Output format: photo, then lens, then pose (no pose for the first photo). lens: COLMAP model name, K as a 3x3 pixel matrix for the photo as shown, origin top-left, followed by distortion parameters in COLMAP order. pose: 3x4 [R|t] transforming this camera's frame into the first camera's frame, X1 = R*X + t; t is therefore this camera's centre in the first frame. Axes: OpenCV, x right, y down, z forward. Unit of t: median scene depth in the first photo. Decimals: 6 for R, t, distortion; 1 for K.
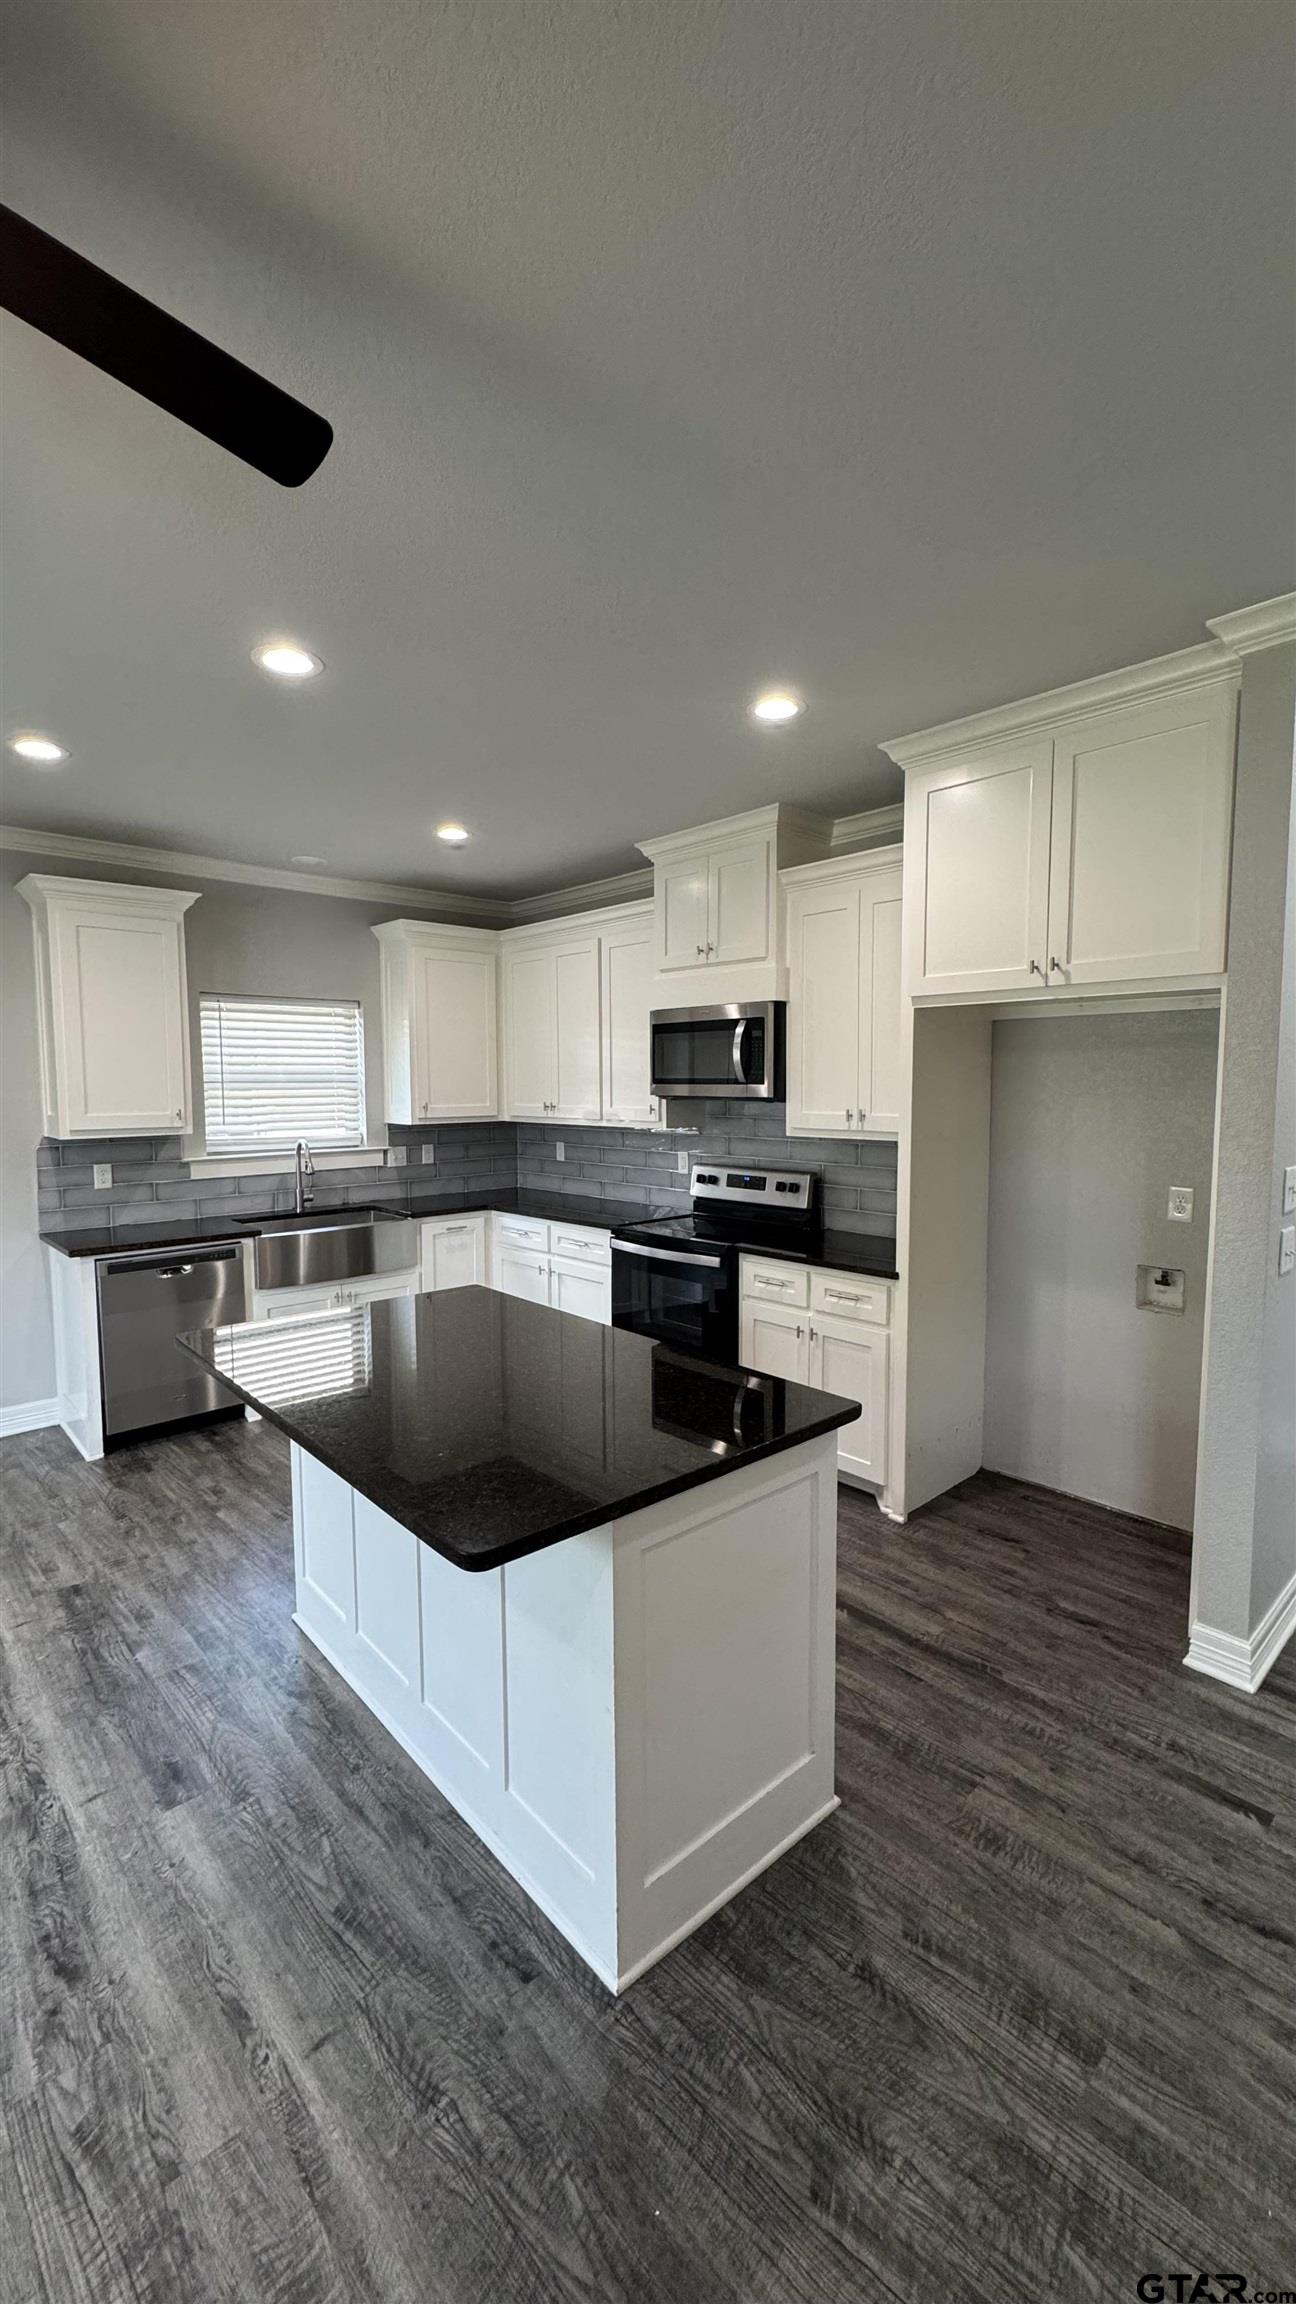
lens RADIAL K [[916.3, 0, 650.5], [0, 916.3, 1150.2], [0, 0, 1]] dist [-0.003865, 0.000450]
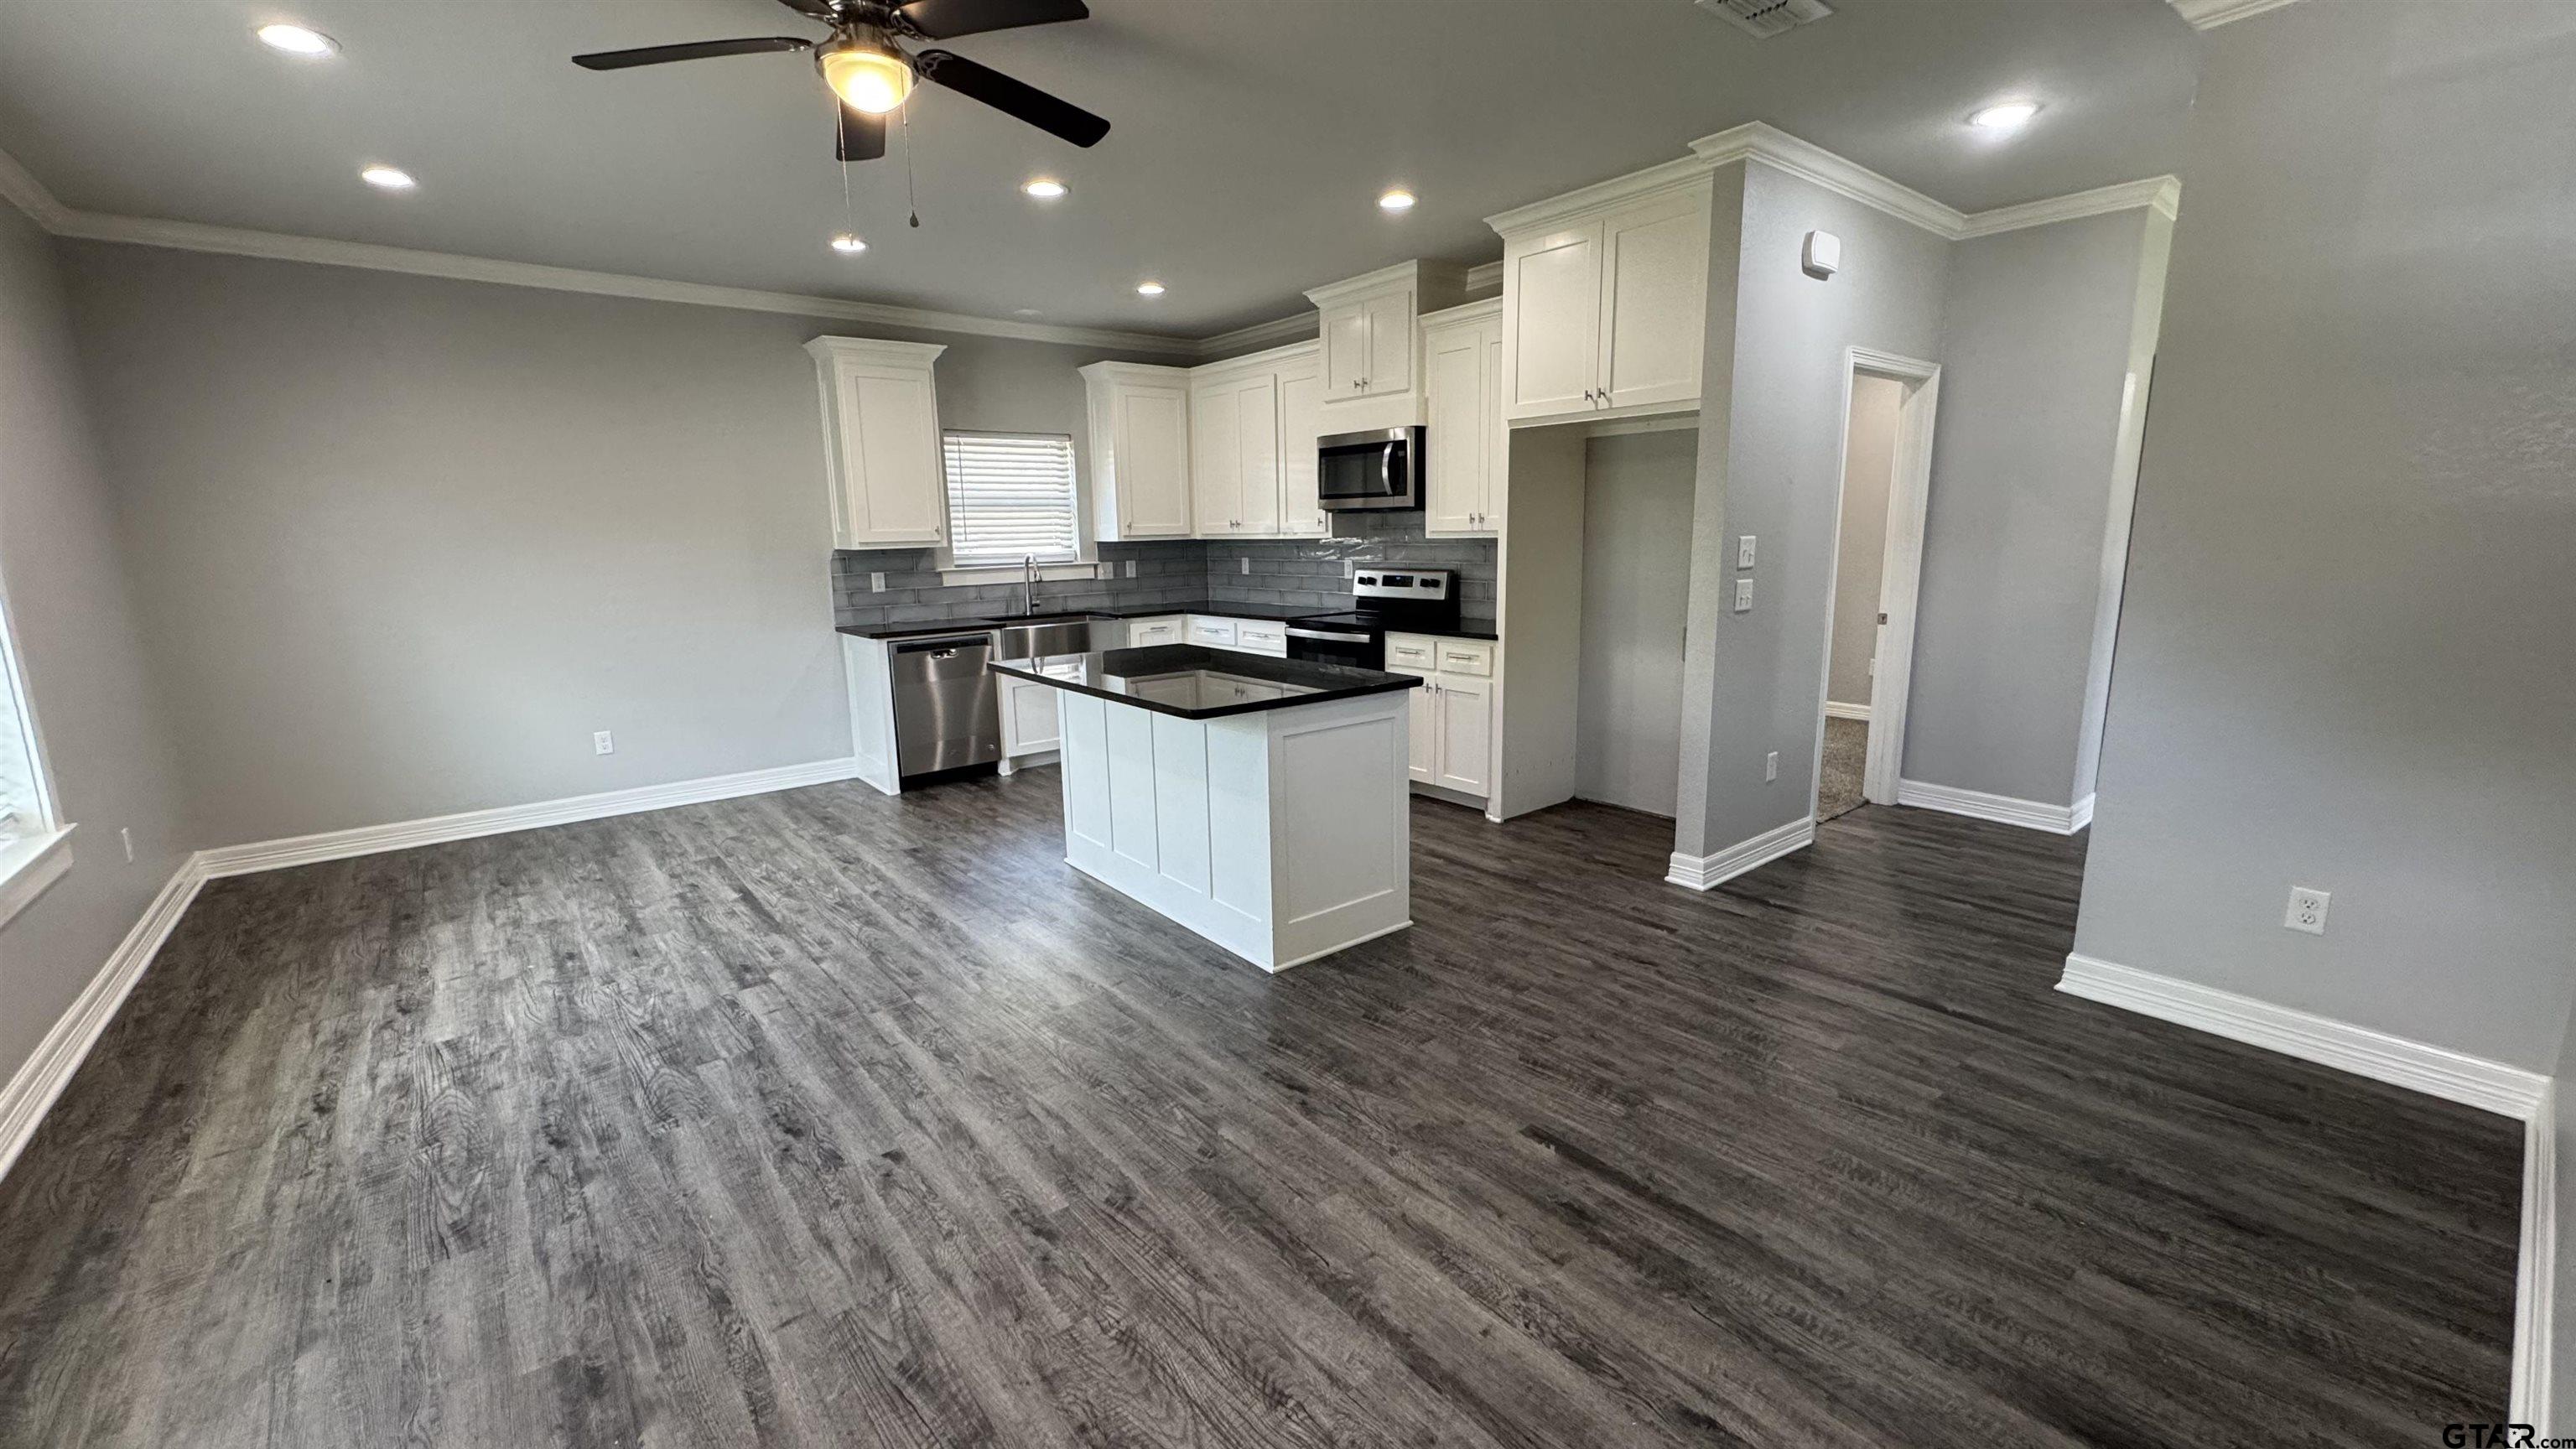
lens RADIAL K [[1026.1, 0, 1286.7], [0, 1026.1, 721.9], [0, 0, 1]] dist [-0.002832, 0.000290]
pose [[0.997820, -0.002670, -0.065944, 0.053048], [0.010146, 0.993510, 0.113294, 0.072638], [0.065213, -0.113716, 0.991371, -0.413431]]
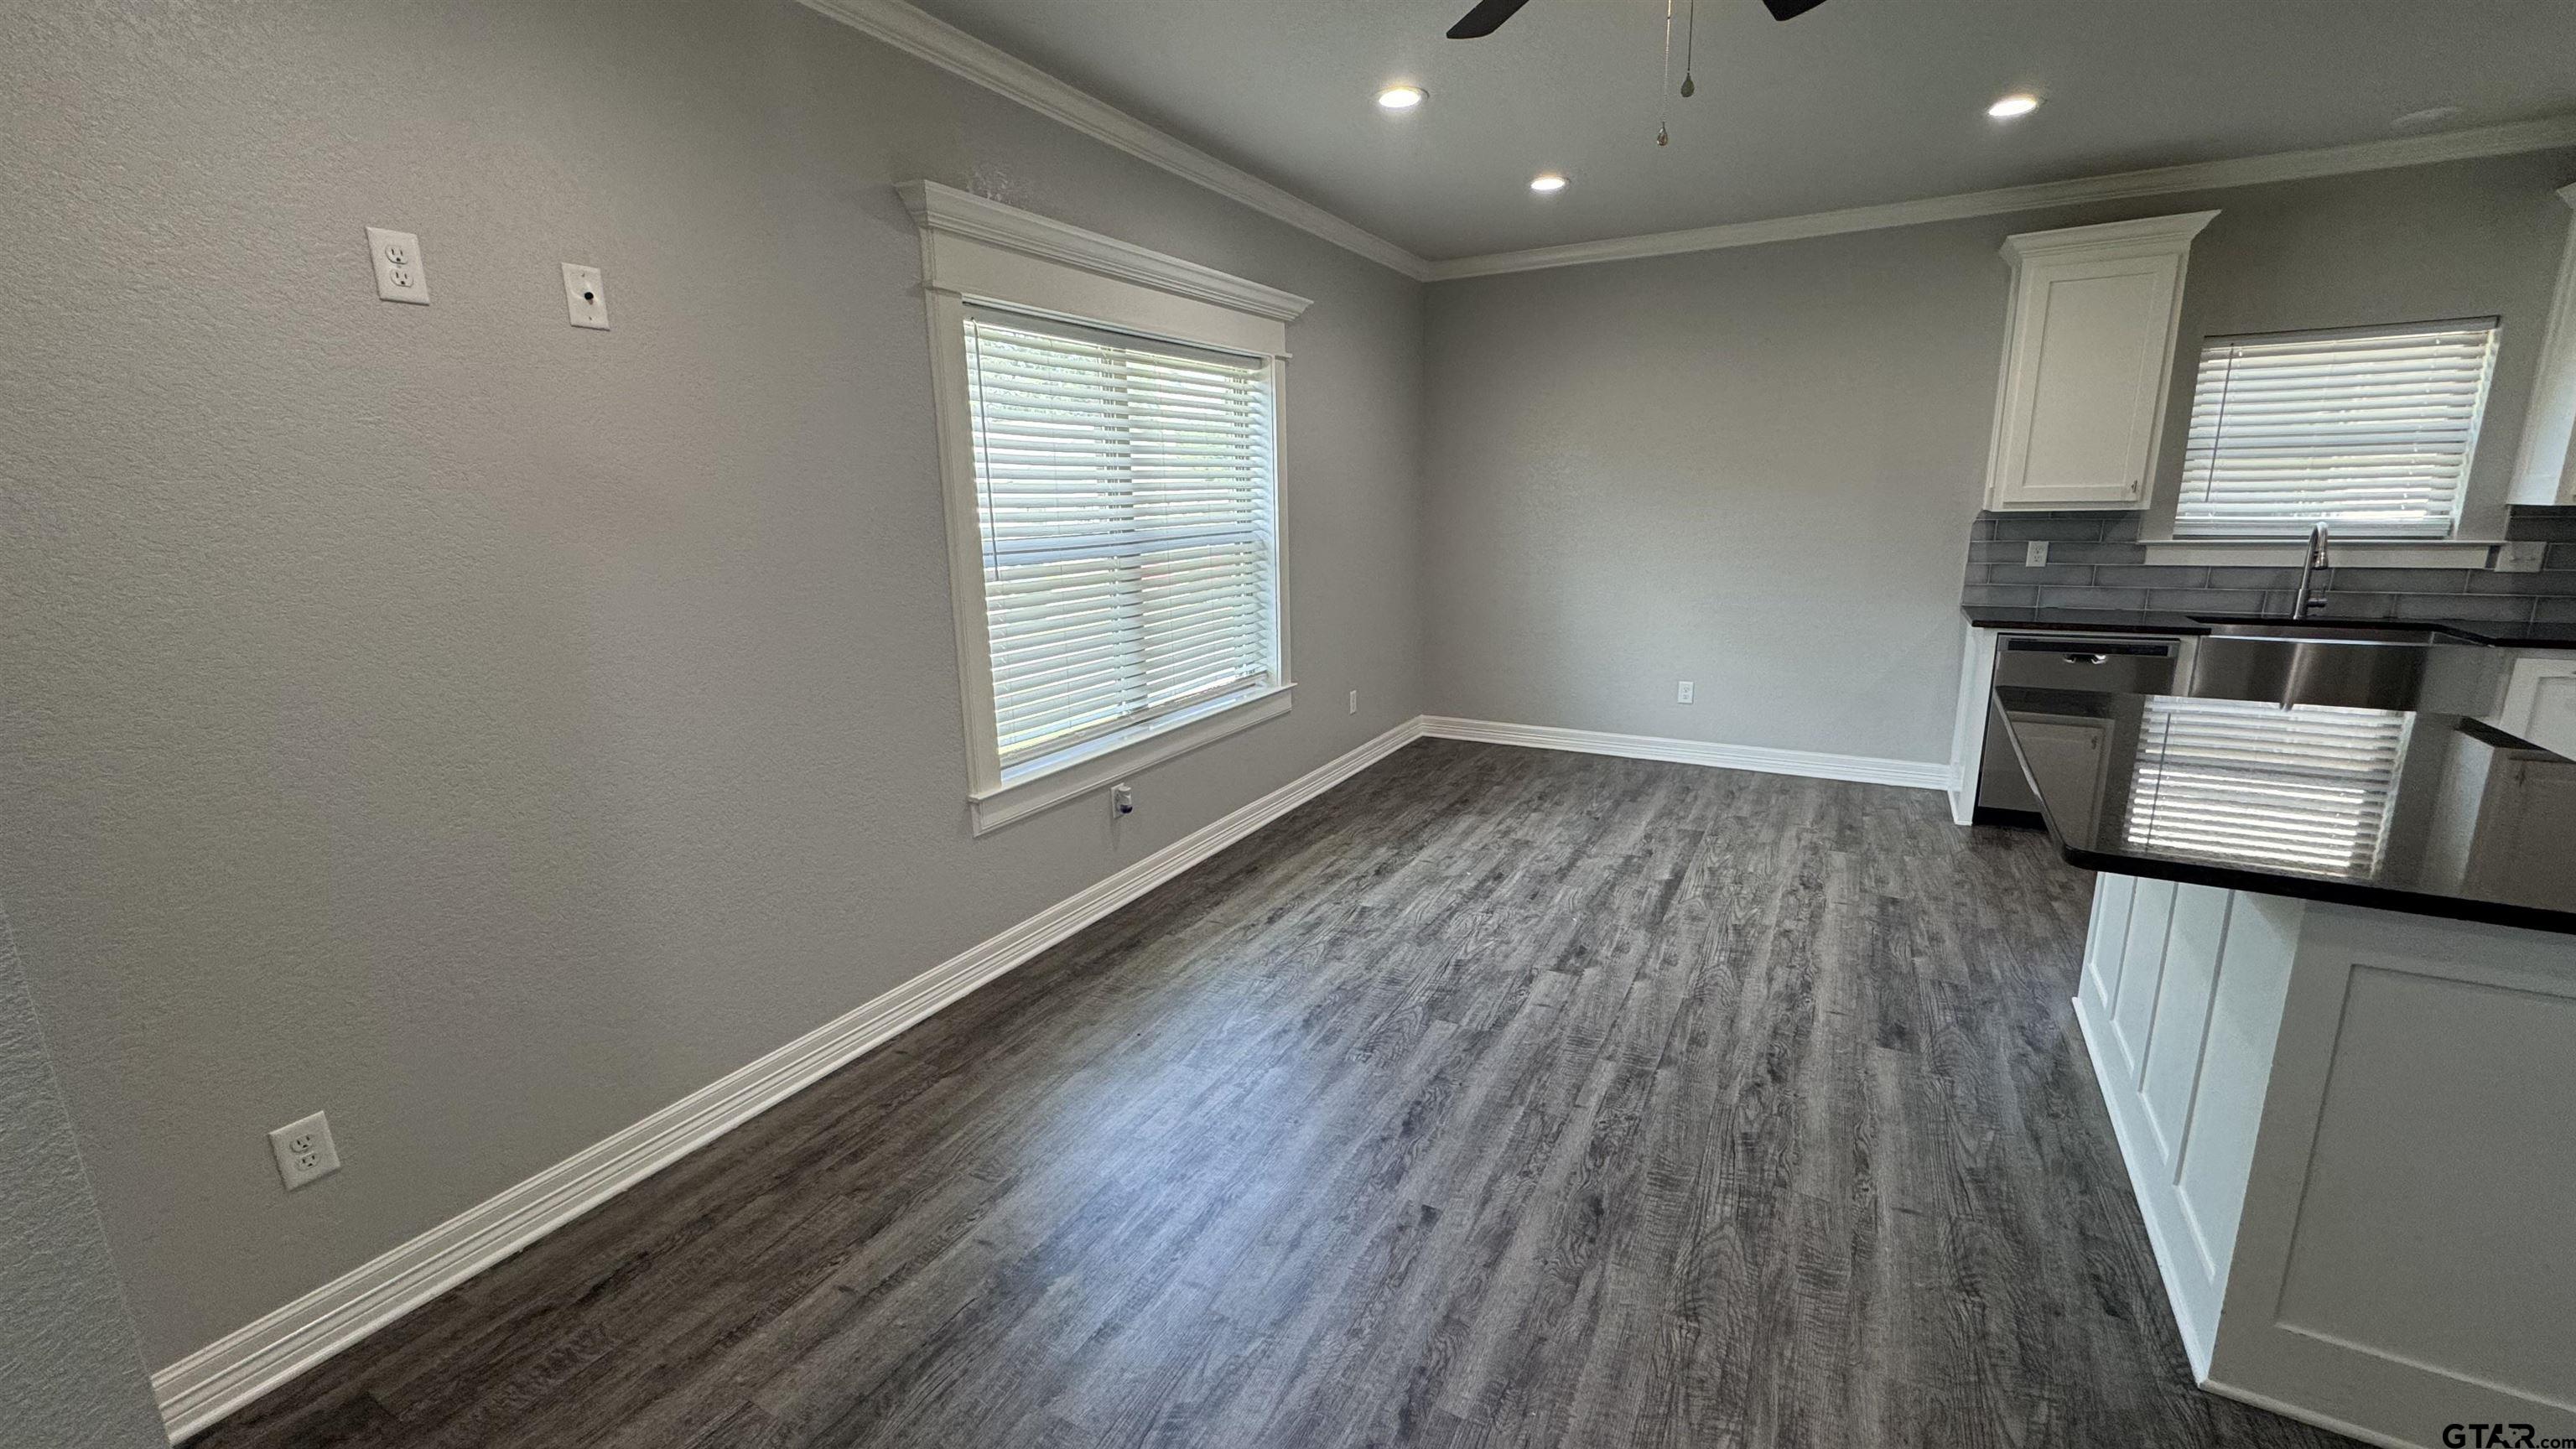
lens RADIAL K [[1026.1, 0, 1286.7], [0, 1026.1, 721.9], [0, 0, 1]] dist [-0.002832, 0.000290]
pose [[0.311526, 0.204198, -0.928038, 0.210149], [-0.052668, 0.978847, 0.197698, 0.033656], [0.948777, -0.012710, 0.315691, -0.095395]]
